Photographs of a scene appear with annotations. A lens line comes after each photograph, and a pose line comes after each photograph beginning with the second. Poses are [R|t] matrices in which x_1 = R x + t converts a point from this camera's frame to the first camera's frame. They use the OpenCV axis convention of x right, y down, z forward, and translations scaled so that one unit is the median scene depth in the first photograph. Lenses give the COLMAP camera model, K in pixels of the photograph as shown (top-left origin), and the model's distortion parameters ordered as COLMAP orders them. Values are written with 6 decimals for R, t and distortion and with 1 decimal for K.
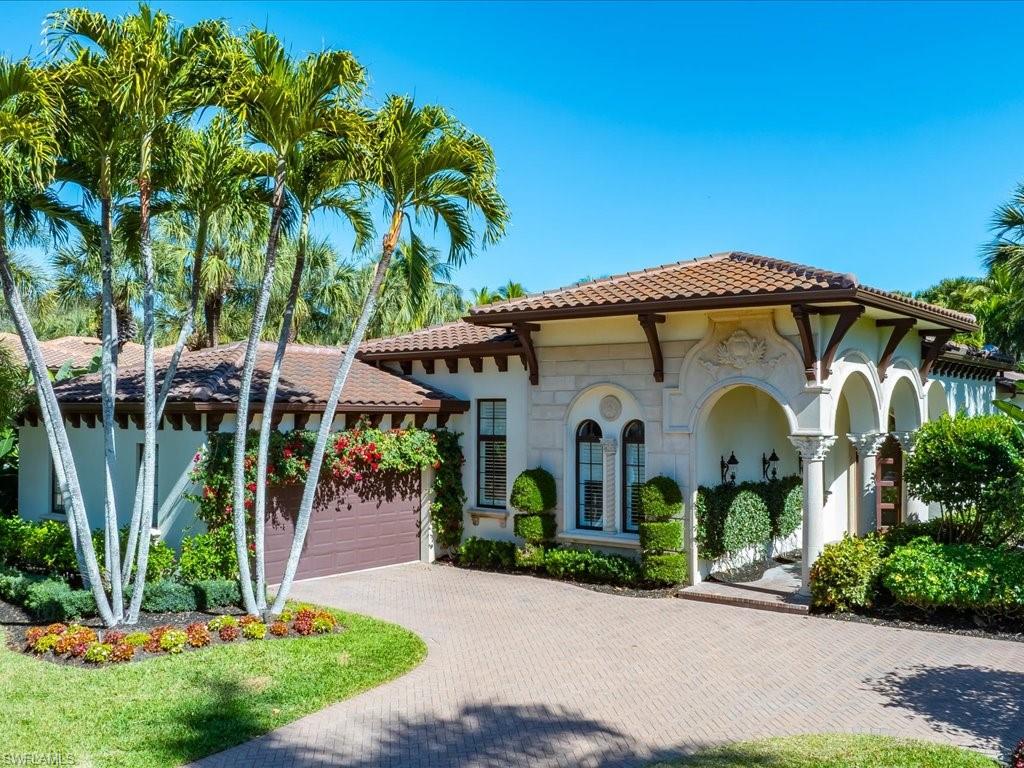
lens RADIAL K [[951.2, 0, 544.9], [0, 951.2, 382.7], [0, 0, 1]] dist [-0.032009, -0.012381]
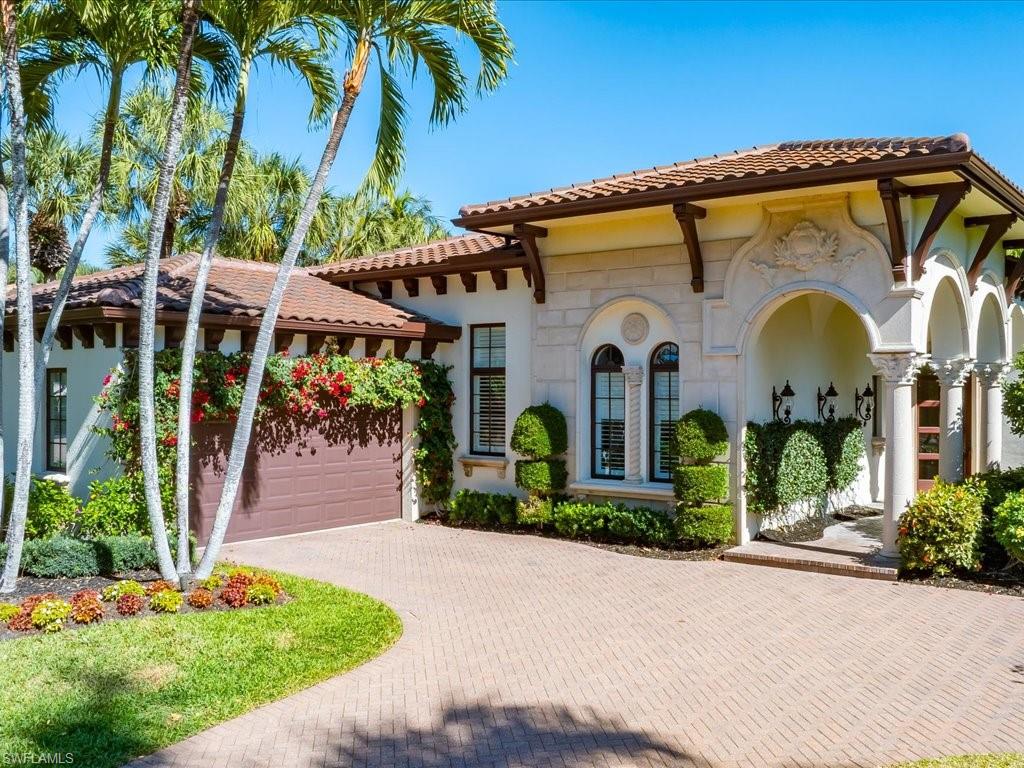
lens RADIAL K [[951.2, 0, 544.9], [0, 951.2, 382.7], [0, 0, 1]] dist [-0.032009, -0.012381]
pose [[0.999975, 0.000556, 0.007115, -0.014658], [-0.000739, 0.999668, 0.025764, 0.057238], [-0.007099, -0.025769, 0.999643, 0.209995]]
